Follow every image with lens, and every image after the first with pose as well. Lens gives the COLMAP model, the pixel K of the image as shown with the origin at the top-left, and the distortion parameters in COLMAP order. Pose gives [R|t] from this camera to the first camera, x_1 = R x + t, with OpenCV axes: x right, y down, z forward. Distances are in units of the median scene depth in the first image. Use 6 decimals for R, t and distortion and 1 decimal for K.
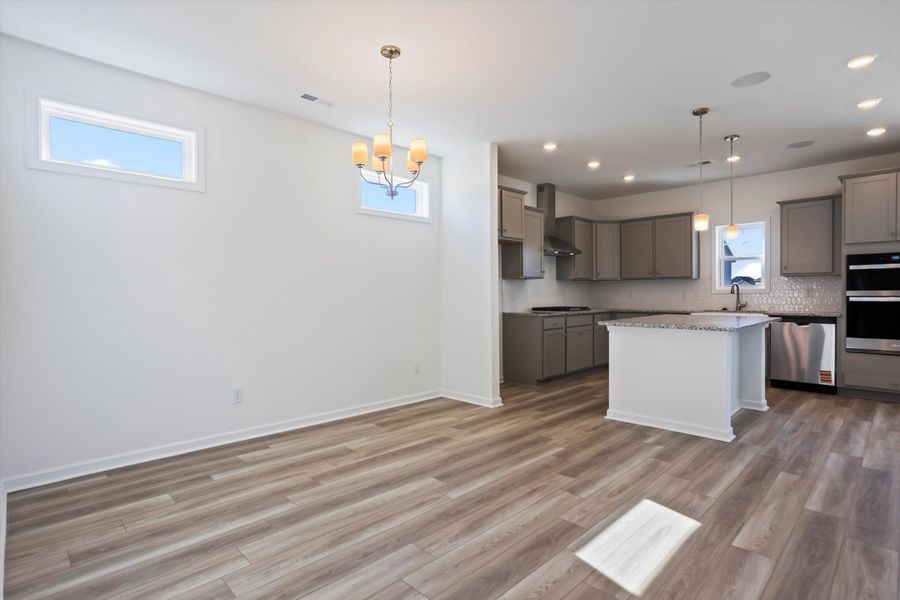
lens RADIAL K [[457.9, 0, 444.6], [0, 457.9, 301.6], [0, 0, 1]] dist [-0.023205, 0.003732]
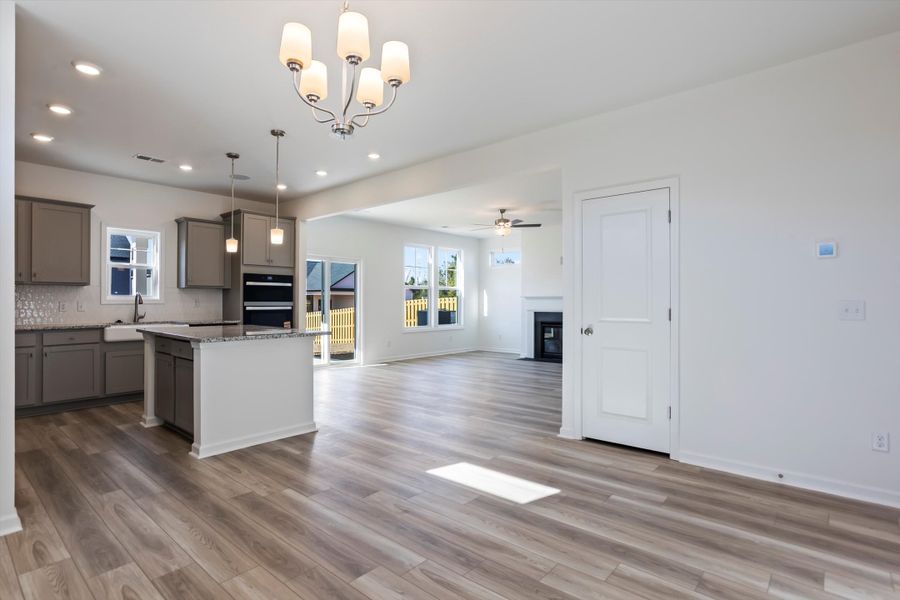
lens RADIAL K [[457.9, 0, 444.8], [0, 457.9, 298.9], [0, 0, 1]] dist [-0.023205, 0.003732]
pose [[-0.082529, 0.012244, 0.996513, -0.534553], [0.019438, 0.999754, -0.010674, -0.009708], [-0.996399, 0.018489, -0.082747, 0.701568]]
